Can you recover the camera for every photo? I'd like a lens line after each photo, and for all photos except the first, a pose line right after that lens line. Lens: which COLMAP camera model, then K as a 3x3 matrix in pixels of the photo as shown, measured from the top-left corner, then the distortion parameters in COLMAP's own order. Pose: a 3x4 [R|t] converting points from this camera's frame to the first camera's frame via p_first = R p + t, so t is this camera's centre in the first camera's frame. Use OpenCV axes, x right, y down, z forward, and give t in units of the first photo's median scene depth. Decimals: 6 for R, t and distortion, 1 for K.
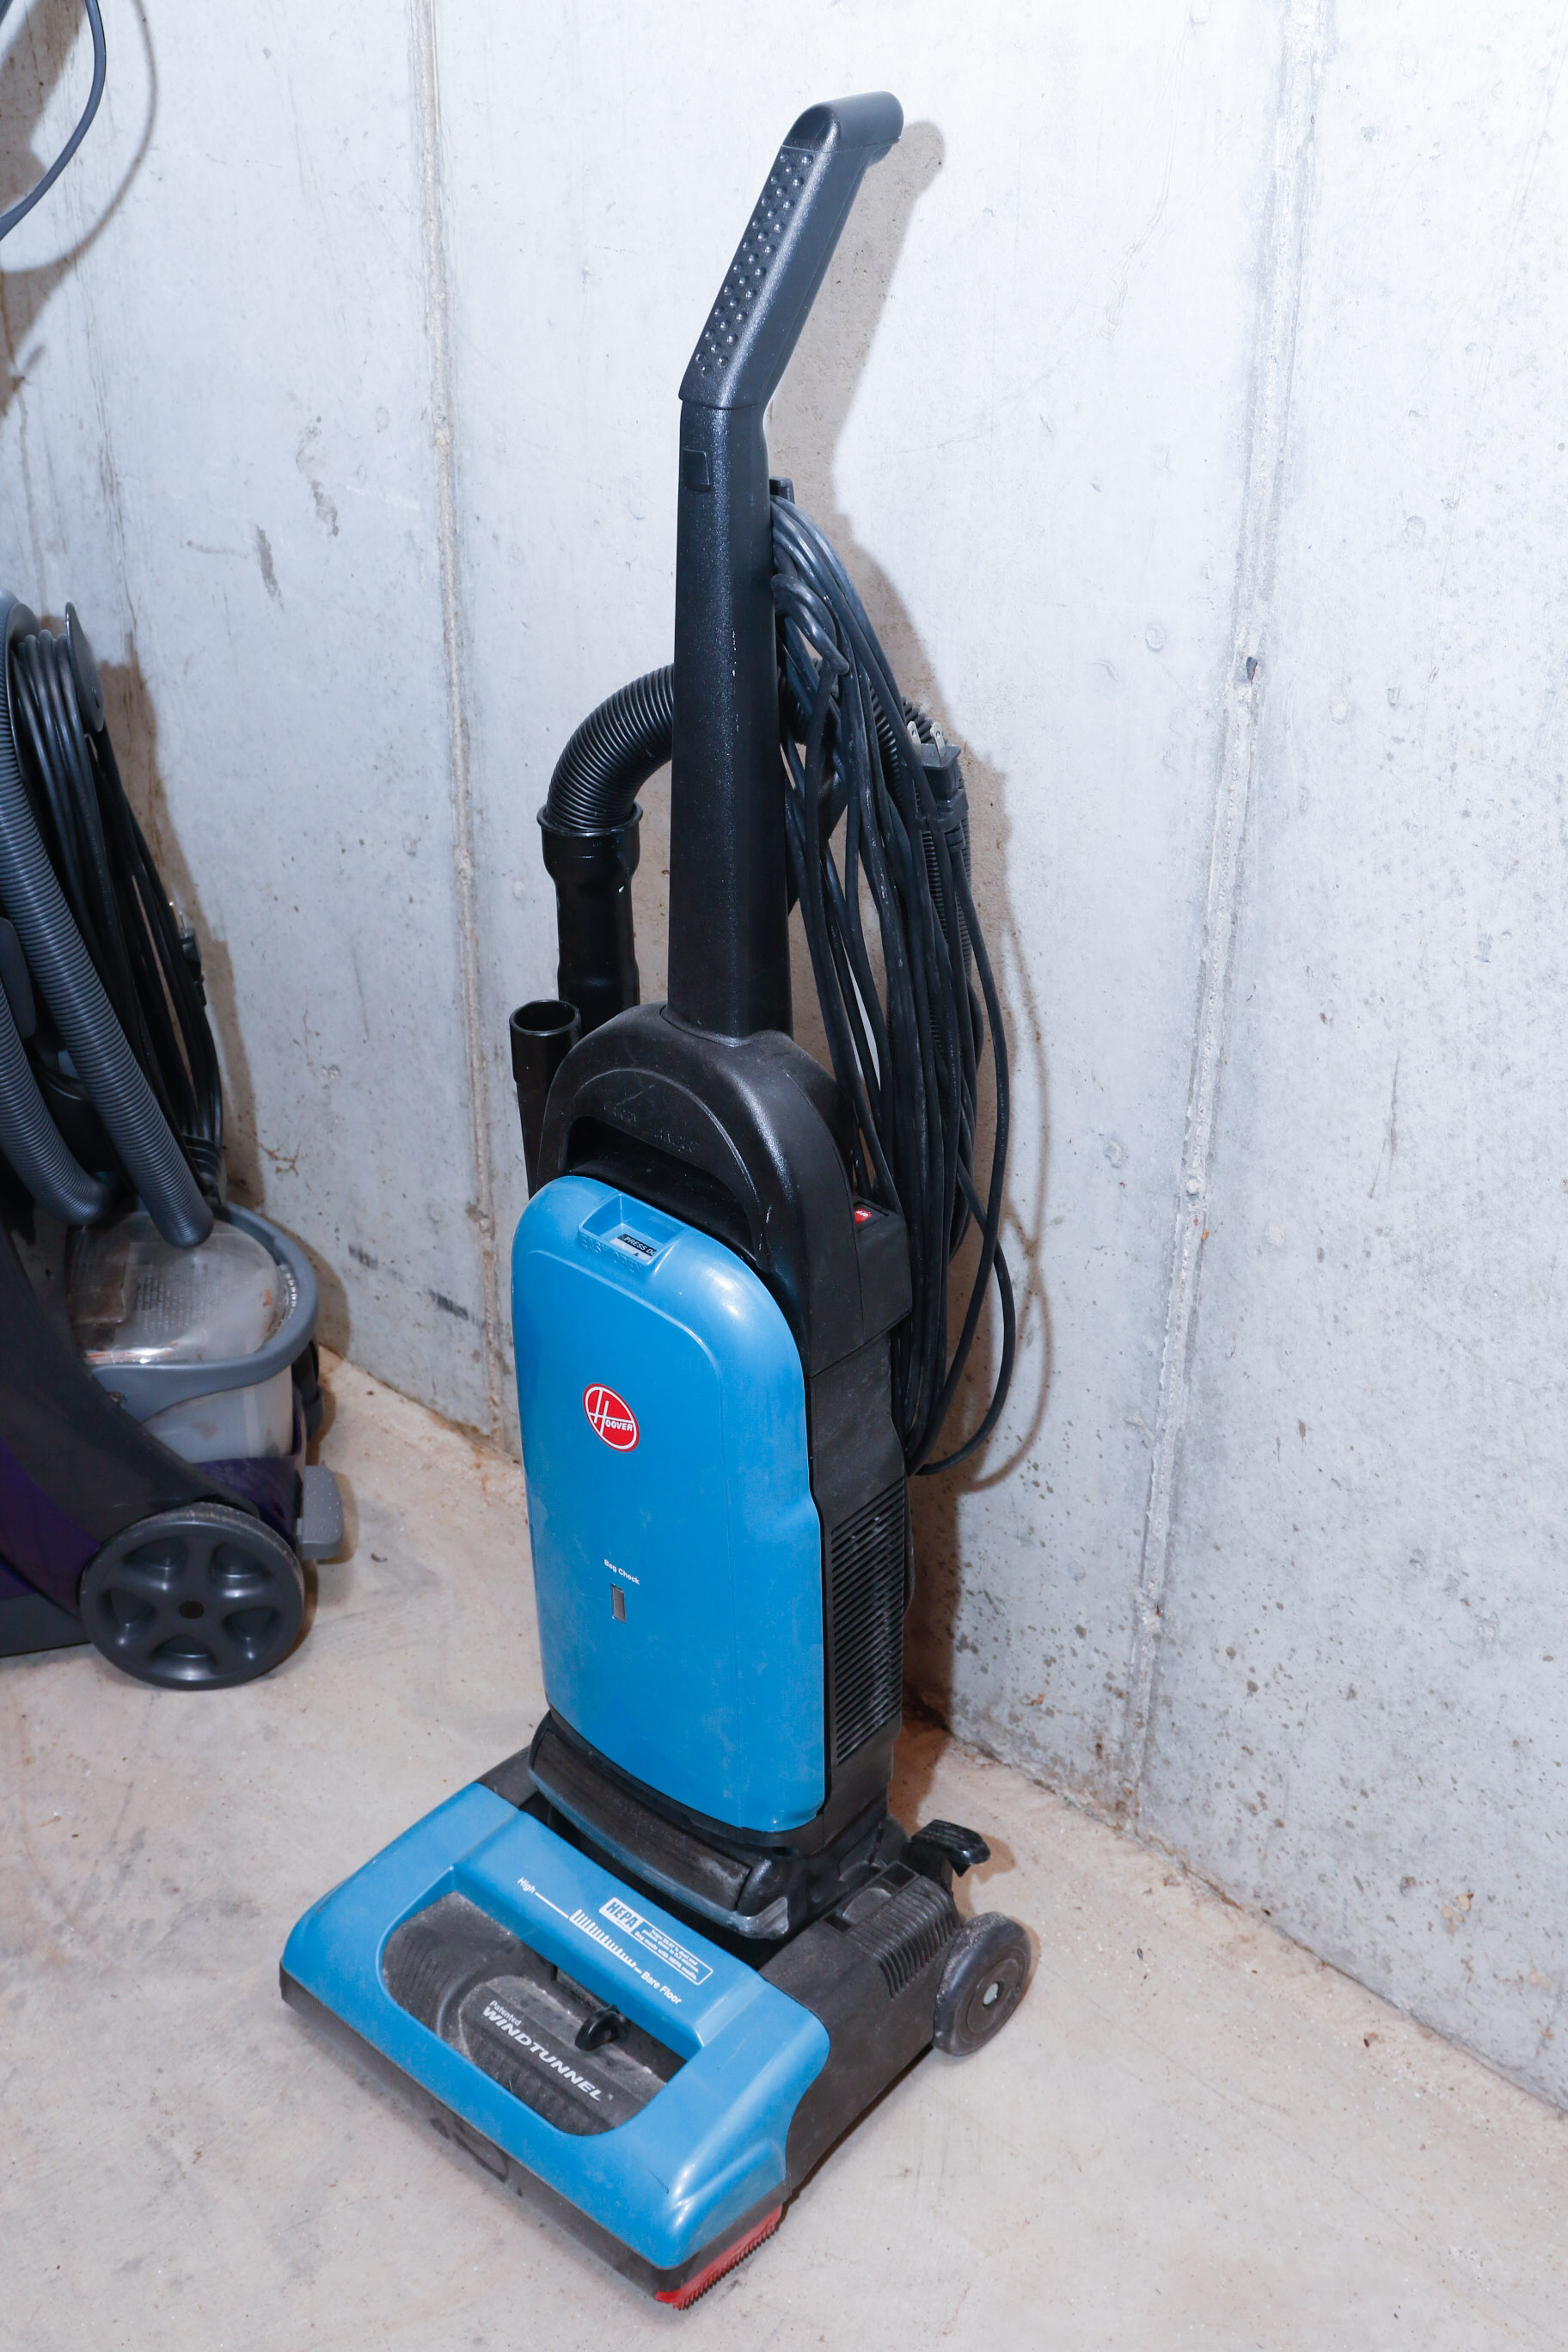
lens RADIAL K [[2701.0, 0, 791.0], [0, 2701.0, 1183.5], [0, 0, 1]] dist [-0.090492, 0.000000]
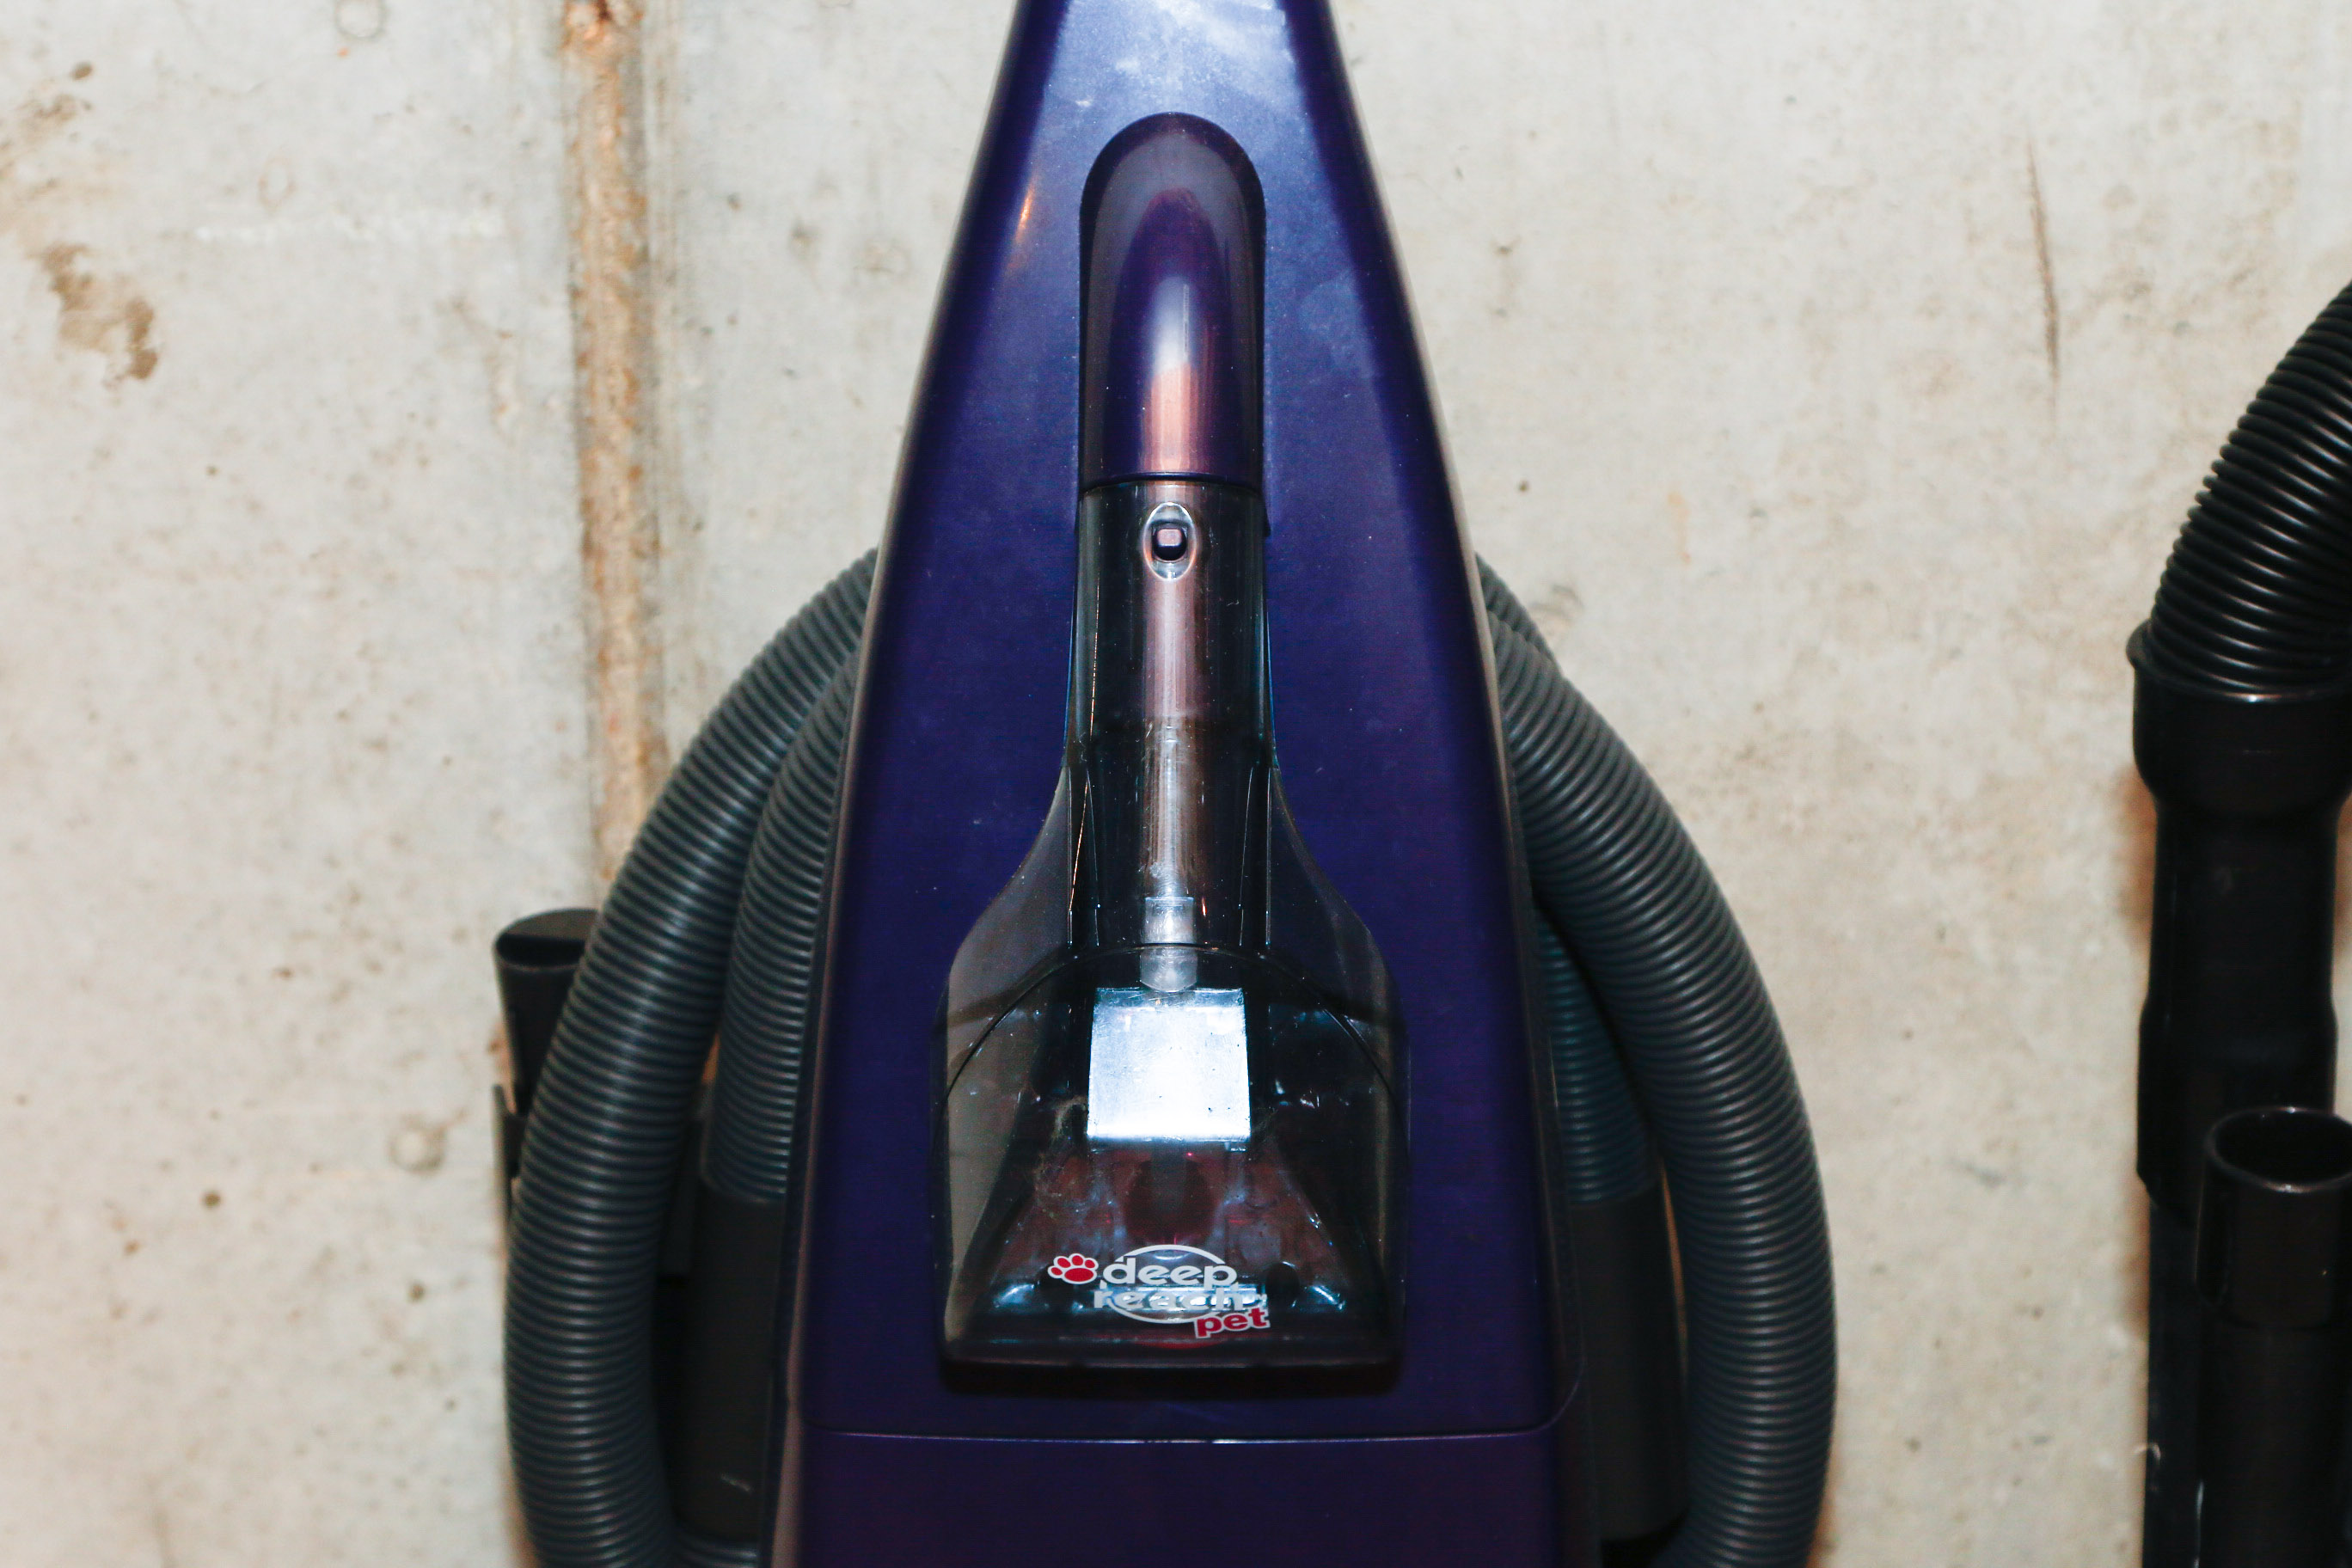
lens RADIAL K [[6784.3, 0, 1196.8], [0, 6784.3, 806.9], [0, 0, 1]] dist [0.253097, 0.000000]
pose [[0.701086, -0.296669, 0.648434, -0.704960], [0.377657, 0.925820, 0.015255, -0.152687], [-0.604858, 0.234191, 0.761118, 0.231495]]
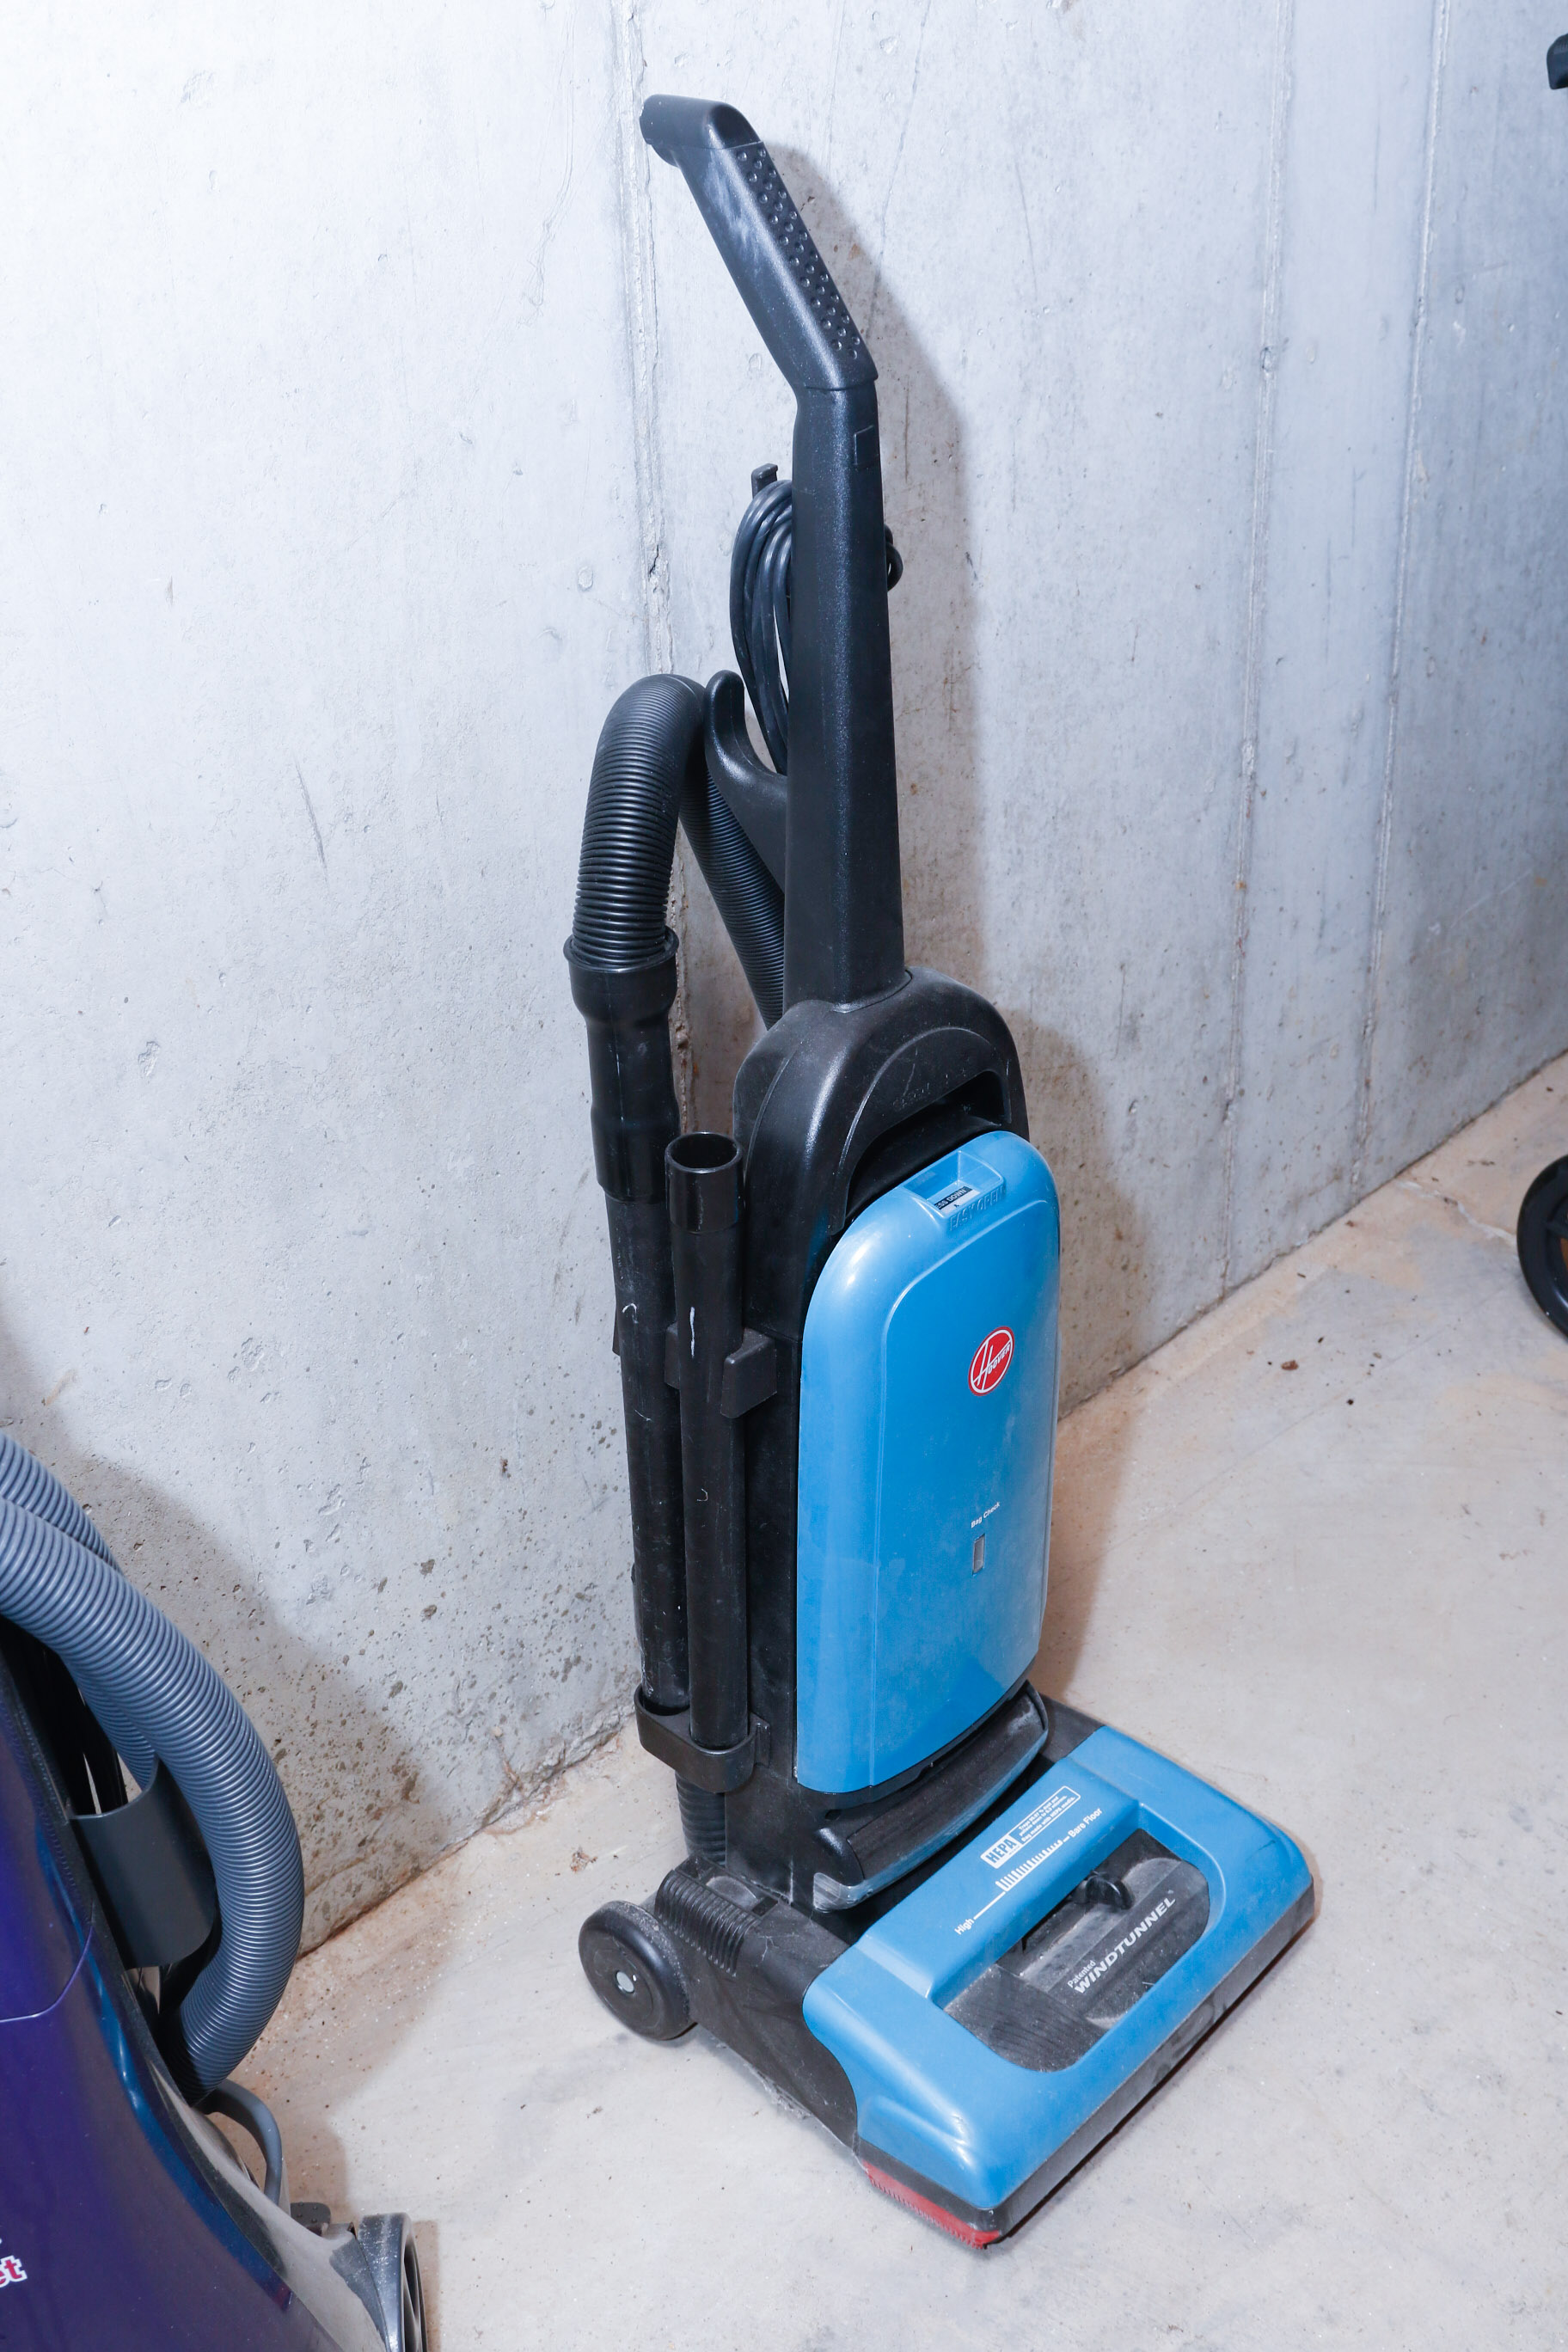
lens RADIAL K [[2701.0, 0, 803.9], [0, 2701.0, 1182.2], [0, 0, 1]] dist [-0.090492, 0.000000]
pose [[-0.006239, -0.513898, 0.857829, -0.716237], [0.546046, 0.716908, 0.433448, -0.350934], [-0.837732, 0.471118, 0.276139, 0.579111]]
